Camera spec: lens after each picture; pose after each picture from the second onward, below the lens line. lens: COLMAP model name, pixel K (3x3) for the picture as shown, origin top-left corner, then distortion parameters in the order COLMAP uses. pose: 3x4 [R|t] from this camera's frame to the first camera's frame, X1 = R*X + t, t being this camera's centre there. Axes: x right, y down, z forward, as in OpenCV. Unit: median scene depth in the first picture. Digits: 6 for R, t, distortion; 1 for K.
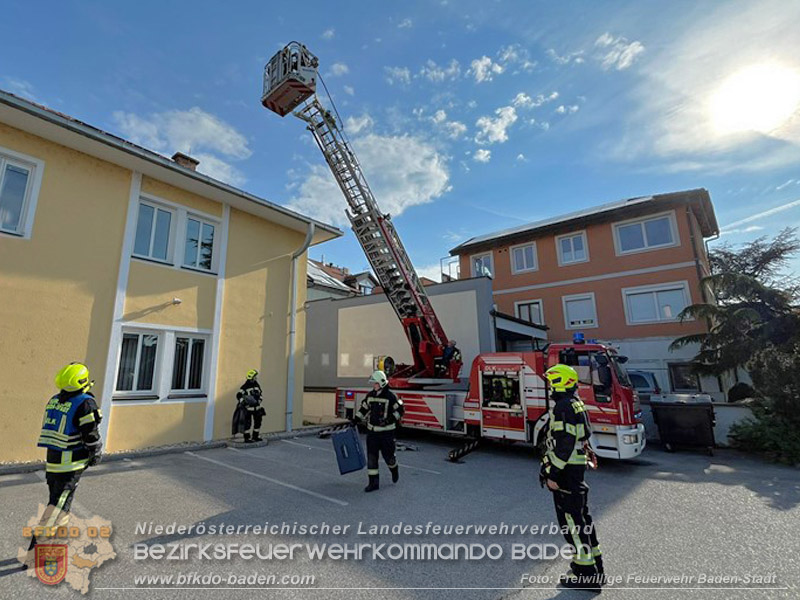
lens RADIAL K [[375.4, 0, 351.4], [0, 375.4, 290.0], [0, 0, 1]] dist [-0.017857, -0.001891]
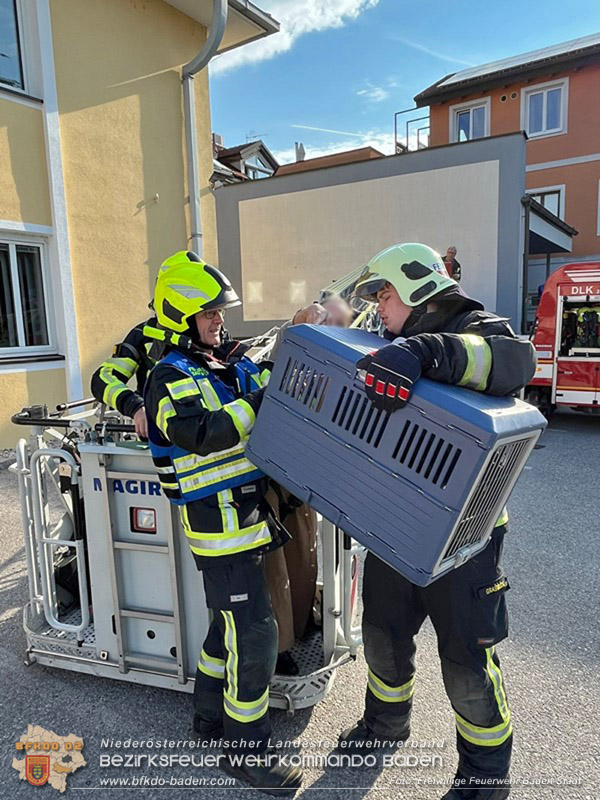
lens RADIAL K [[560.9, 0, 273.2], [0, 560.9, 406.0], [0, 0, 1]] dist [-0.004041, -0.001390]
pose [[0.991282, -0.049657, 0.122043, -0.186828], [0.002264, 0.932547, 0.361042, 0.062119], [-0.131739, -0.357618, 0.924529, 0.203133]]
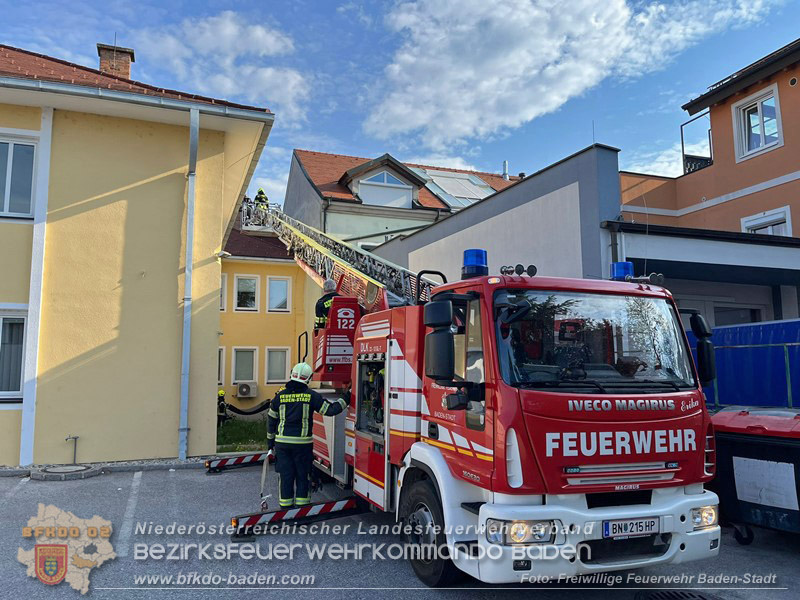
lens RADIAL K [[617.2, 0, 394.7], [0, 617.2, 297.7], [0, 0, 1]] dist [-0.009214, 0.006383]
pose [[0.879425, -0.068635, -0.471064, 0.714569], [0.114448, 0.991011, 0.069269, 0.095123], [0.462076, -0.114829, 0.879375, 0.341284]]
